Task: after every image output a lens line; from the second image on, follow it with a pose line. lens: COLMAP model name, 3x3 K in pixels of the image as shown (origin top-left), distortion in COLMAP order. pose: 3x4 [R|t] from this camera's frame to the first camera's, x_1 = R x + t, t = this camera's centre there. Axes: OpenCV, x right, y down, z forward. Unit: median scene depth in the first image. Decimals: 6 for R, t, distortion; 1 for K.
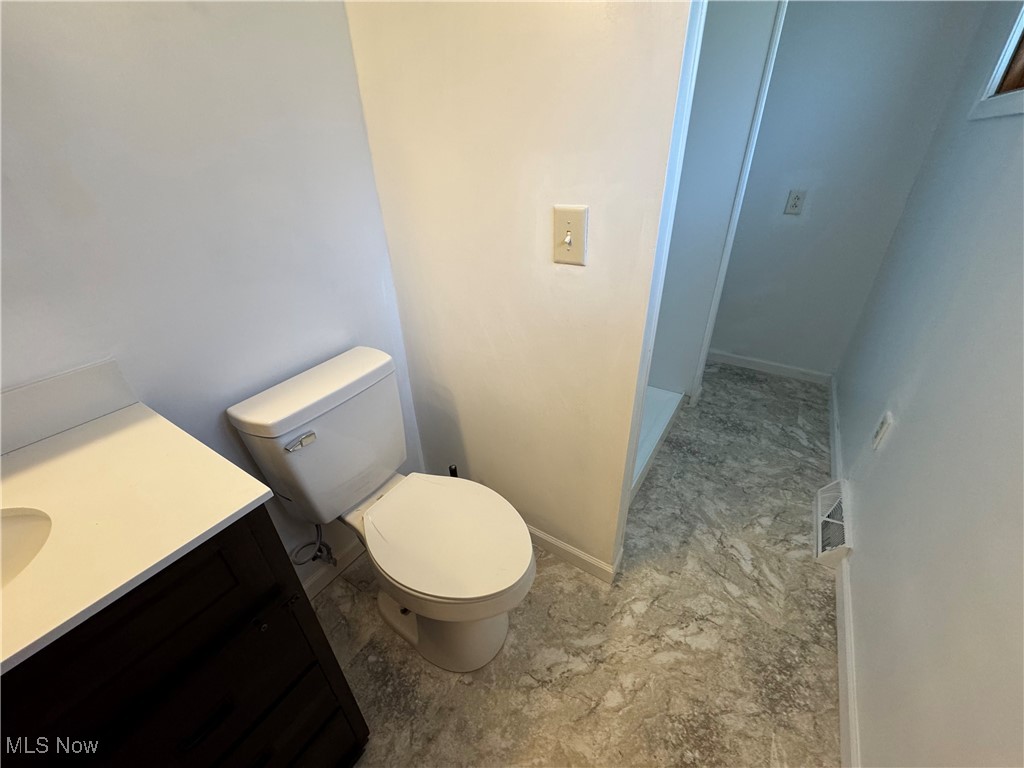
lens RADIAL K [[407.0, 0, 511.4], [0, 407.0, 383.1], [0, 0, 1]] dist [-0.006113, -0.000024]
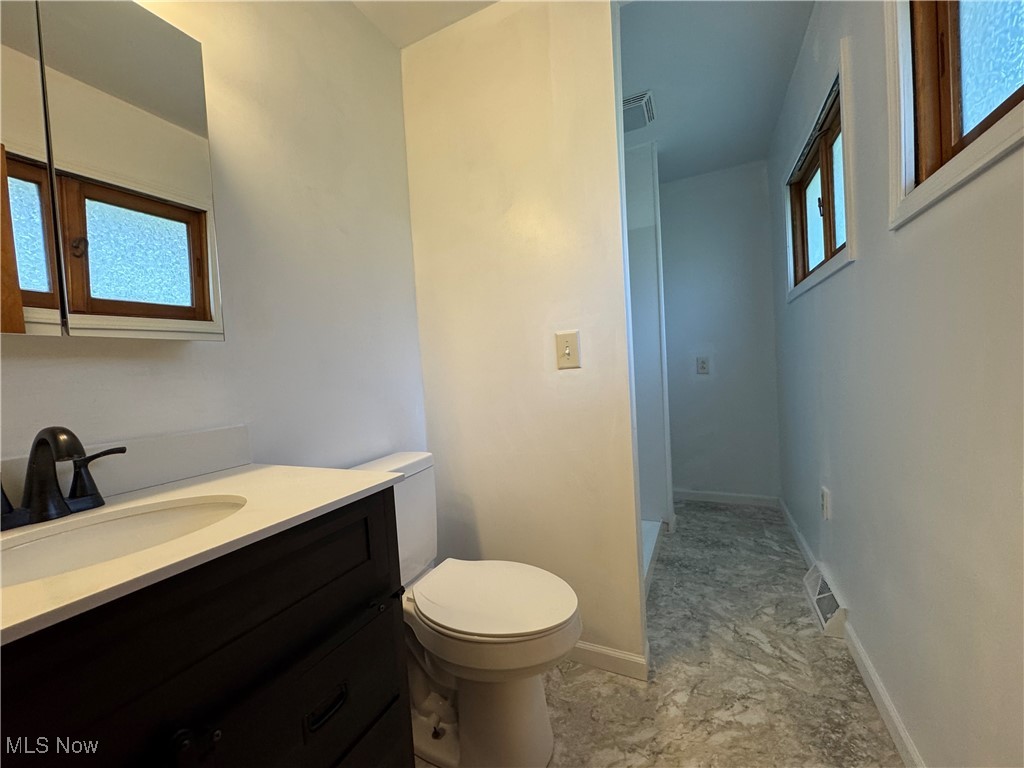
lens RADIAL K [[407.0, 0, 511.4], [0, 407.0, 383.1], [0, 0, 1]] dist [-0.006113, -0.000024]
pose [[0.991093, -0.034287, 0.128681, -0.184899], [0.090909, 0.880304, -0.465619, 0.301626], [-0.097314, 0.473170, 0.875580, -0.166385]]
